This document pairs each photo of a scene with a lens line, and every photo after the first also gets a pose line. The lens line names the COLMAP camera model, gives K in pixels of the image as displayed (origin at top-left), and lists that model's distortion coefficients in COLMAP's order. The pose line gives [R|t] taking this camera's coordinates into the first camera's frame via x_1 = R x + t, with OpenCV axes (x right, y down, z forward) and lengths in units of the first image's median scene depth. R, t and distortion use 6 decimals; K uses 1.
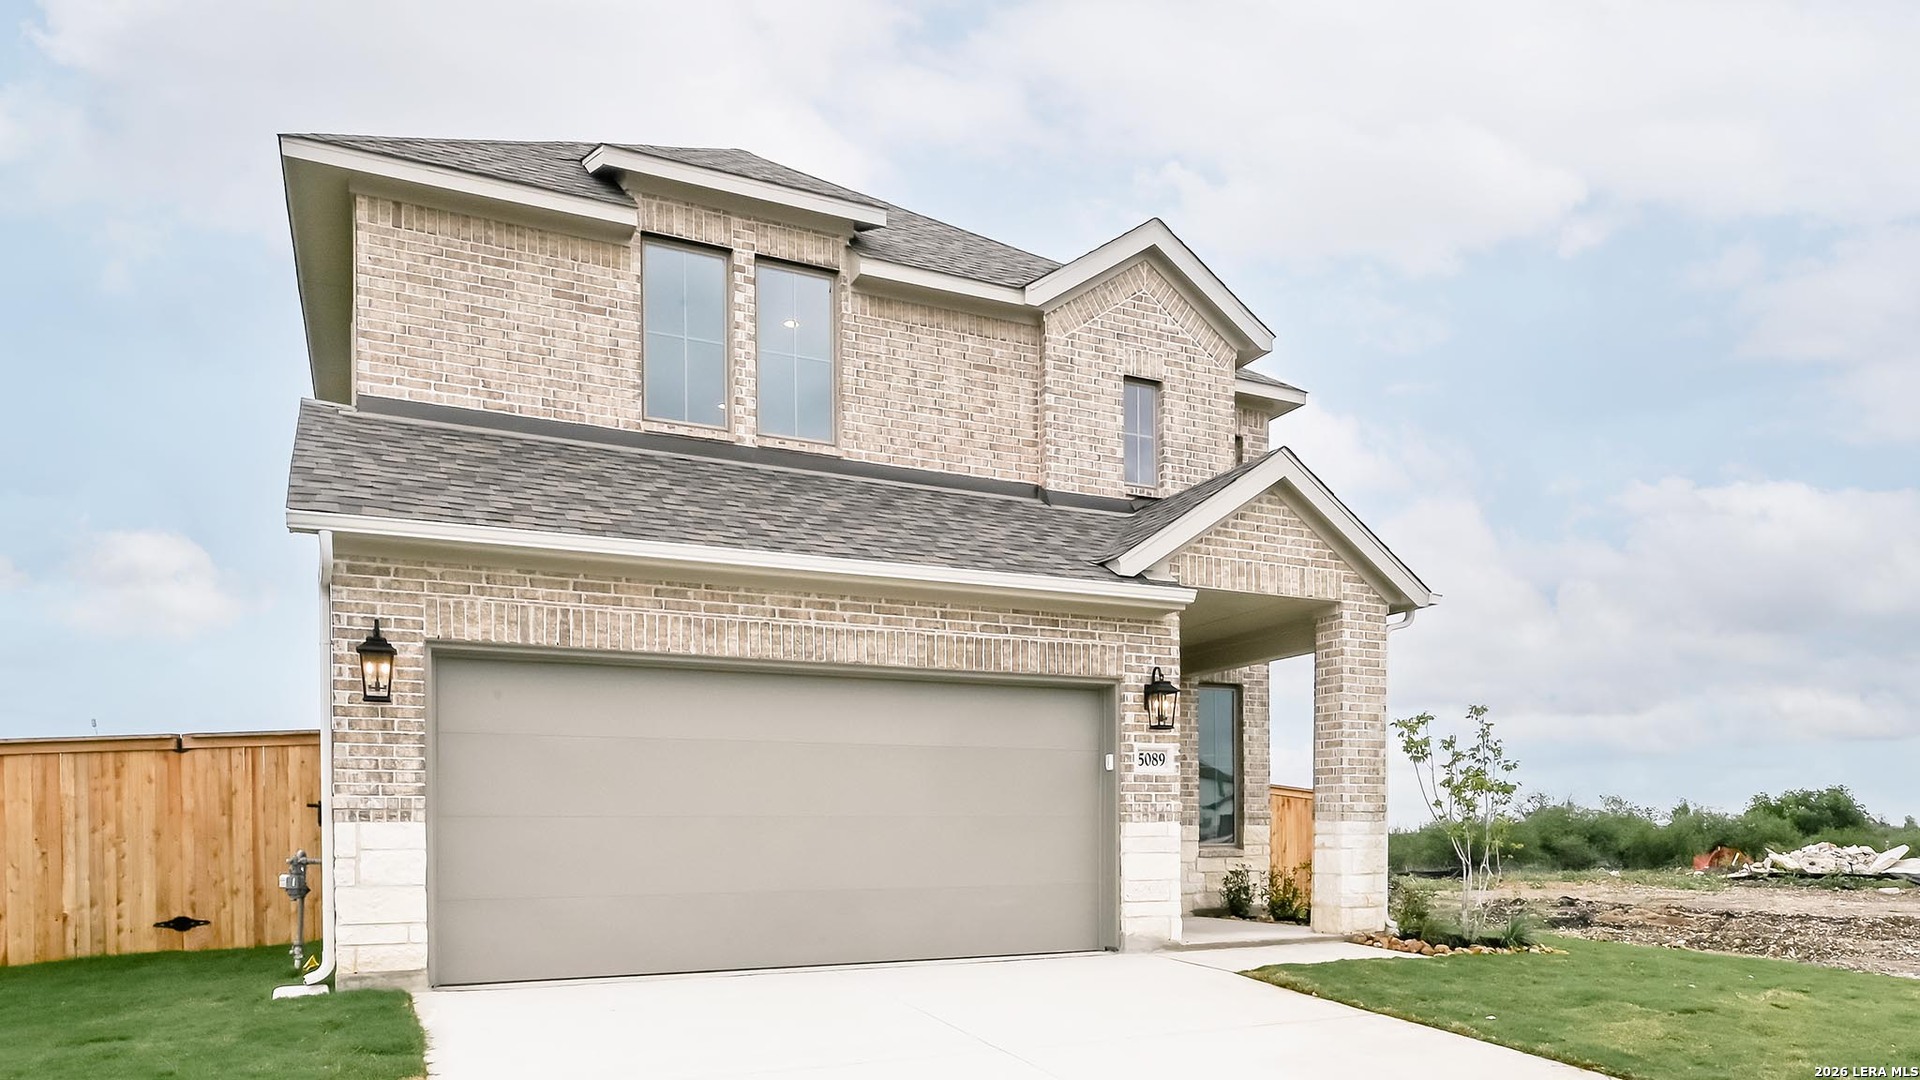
lens RADIAL K [[867.4, 0, 959.0], [0, 867.4, 572.7], [0, 0, 1]] dist [0.000111, 0.000148]
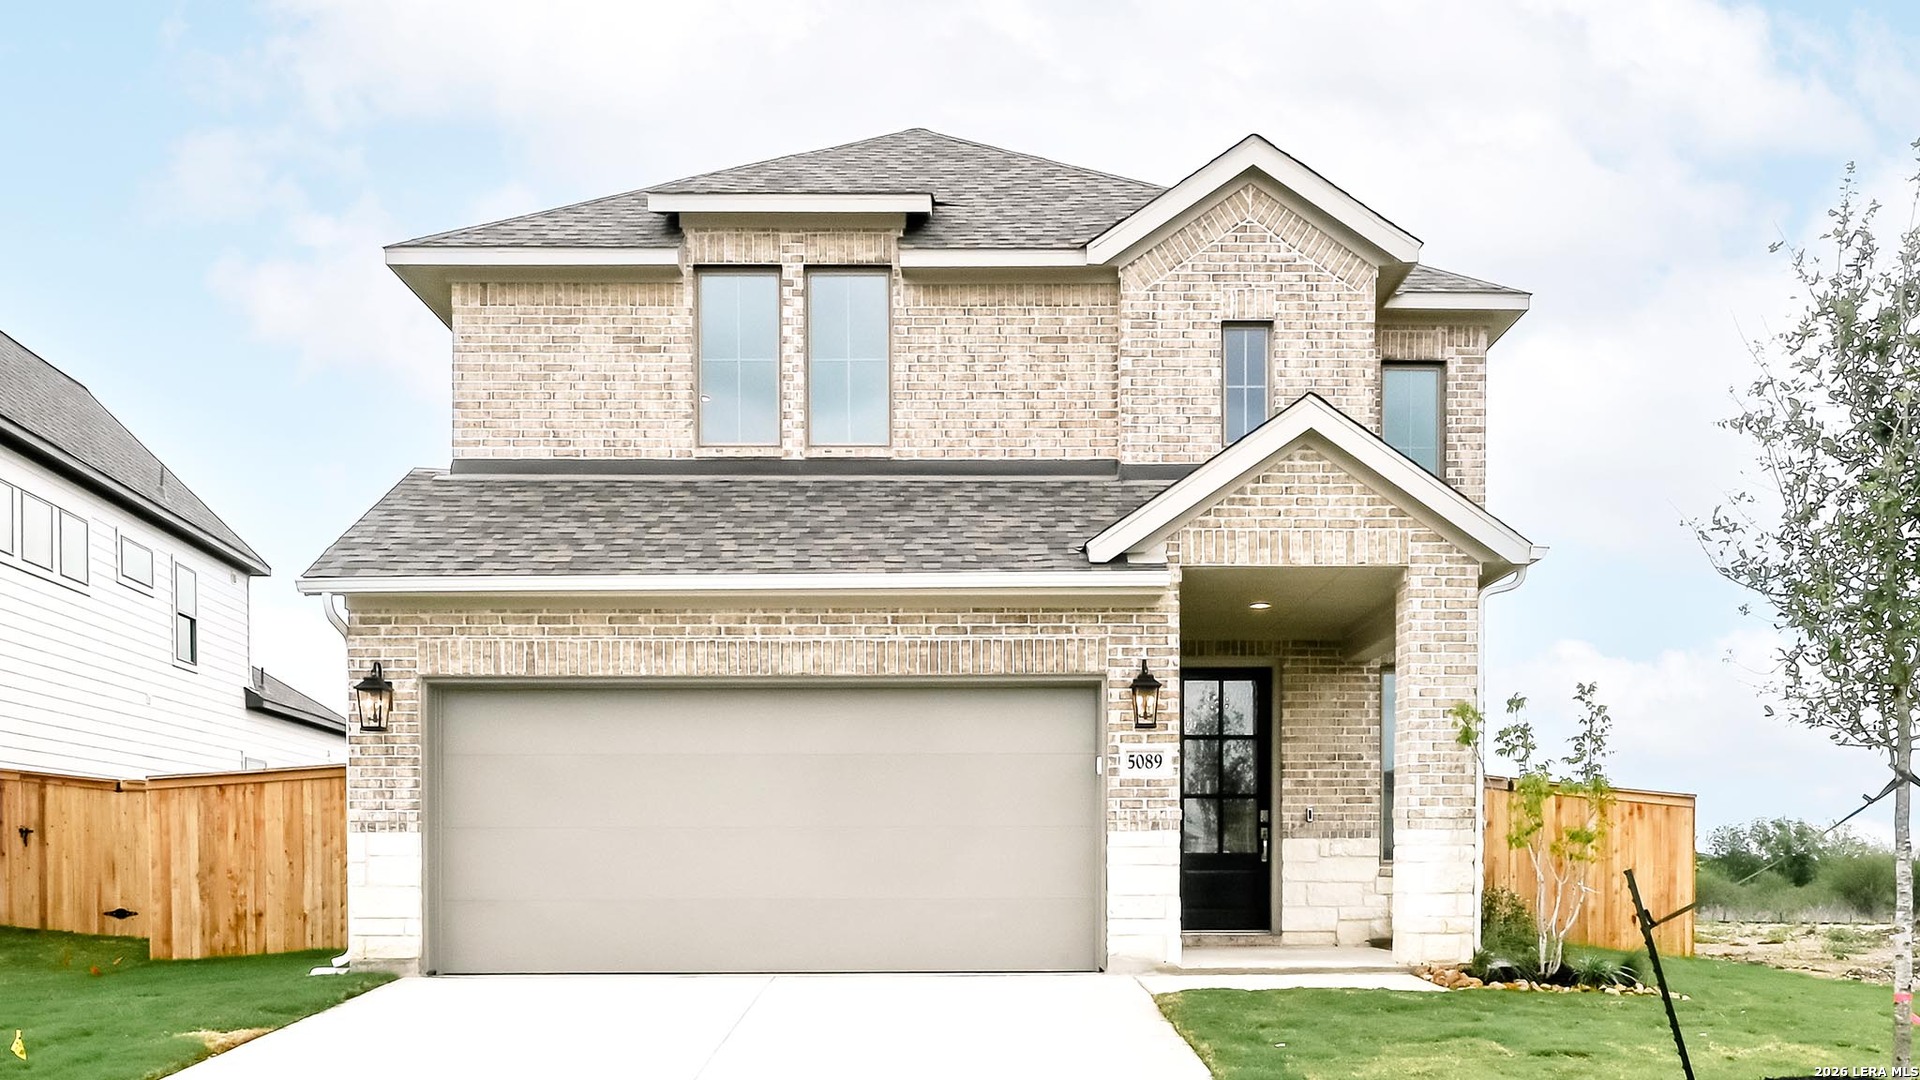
lens RADIAL K [[975.3, 0, 960.0], [0, 975.3, 540.0], [0, 0, 1]] dist [0.001134, -0.000327]
pose [[0.950370, -0.093670, -0.296688, 0.312492], [0.088288, 0.995596, -0.031520, -0.000037], [0.298334, 0.003762, 0.954454, -0.026298]]
